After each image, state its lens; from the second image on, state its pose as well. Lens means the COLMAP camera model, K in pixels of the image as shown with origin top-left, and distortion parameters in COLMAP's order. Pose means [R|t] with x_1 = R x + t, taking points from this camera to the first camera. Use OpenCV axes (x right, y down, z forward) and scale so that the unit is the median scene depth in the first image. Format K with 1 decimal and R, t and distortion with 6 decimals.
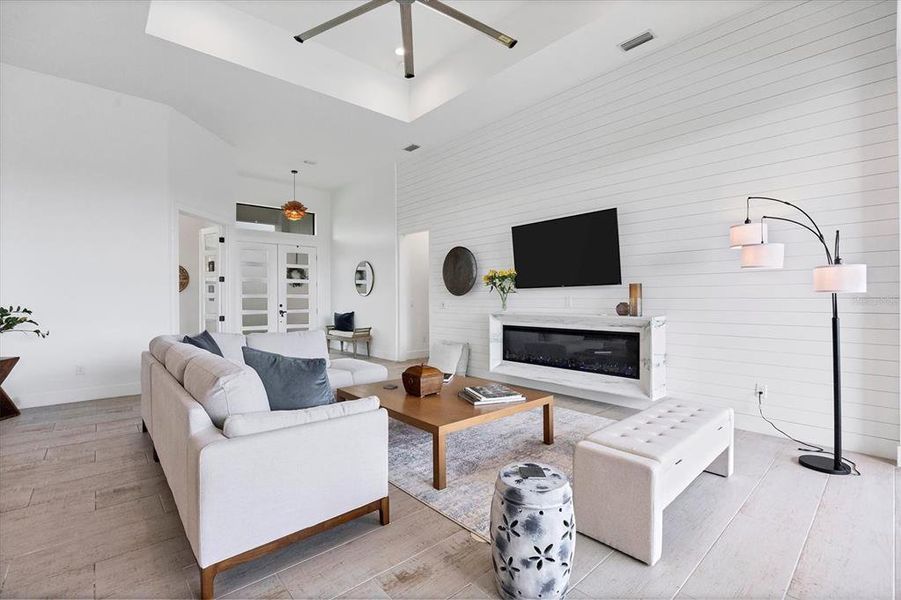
lens RADIAL K [[410.0, 0, 453.0], [0, 410.0, 300.7], [0, 0, 1]] dist [-0.002042, -0.000242]
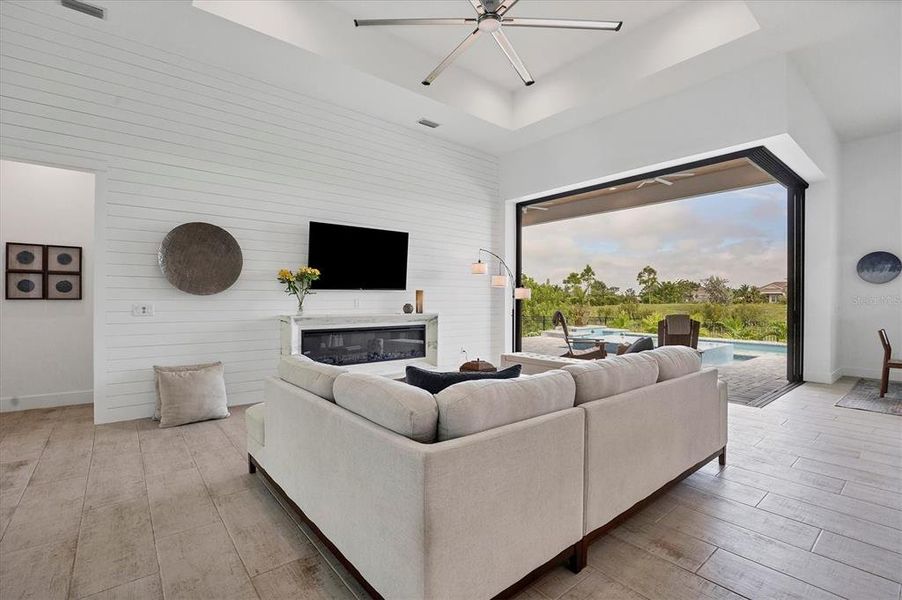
lens RADIAL K [[410.5, 0, 446.7], [0, 410.5, 302.3], [0, 0, 1]] dist [-0.002042, -0.000242]
pose [[0.046716, 0.002398, 0.998905, -0.892172], [0.002808, 0.999993, -0.002532, 0.003622], [-0.998904, 0.002923, 0.046709, 0.778559]]
